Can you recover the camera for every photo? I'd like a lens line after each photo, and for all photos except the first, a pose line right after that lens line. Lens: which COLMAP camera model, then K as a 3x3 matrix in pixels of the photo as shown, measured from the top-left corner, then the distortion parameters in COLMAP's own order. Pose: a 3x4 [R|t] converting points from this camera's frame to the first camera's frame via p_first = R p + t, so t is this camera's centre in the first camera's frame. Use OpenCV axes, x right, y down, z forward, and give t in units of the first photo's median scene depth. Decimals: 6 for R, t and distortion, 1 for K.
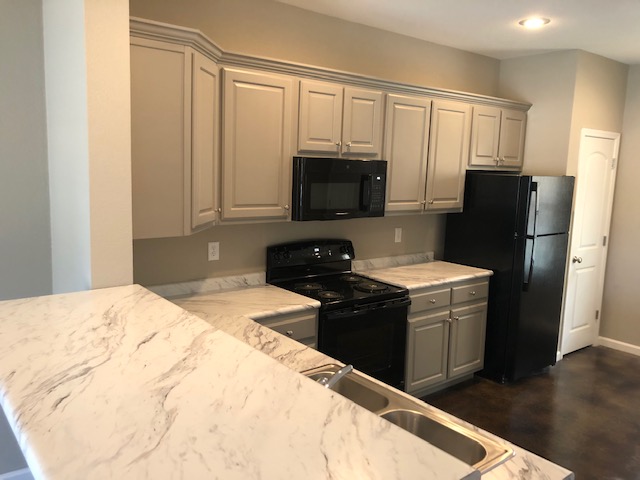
lens RADIAL K [[526.9, 0, 320.9], [0, 526.9, 233.4], [0, 0, 1]] dist [0.021854, 0.007239]
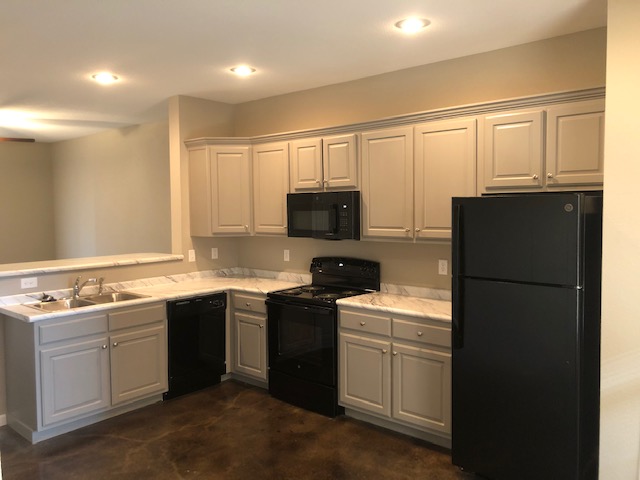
lens RADIAL K [[526.9, 0, 320.5], [0, 526.9, 232.2], [0, 0, 1]] dist [0.021854, 0.007239]
pose [[0.169125, 0.008830, -0.985555, 1.296230], [-0.118437, 0.992896, -0.011429, -0.027996], [0.978453, 0.118659, 0.168969, 0.772799]]
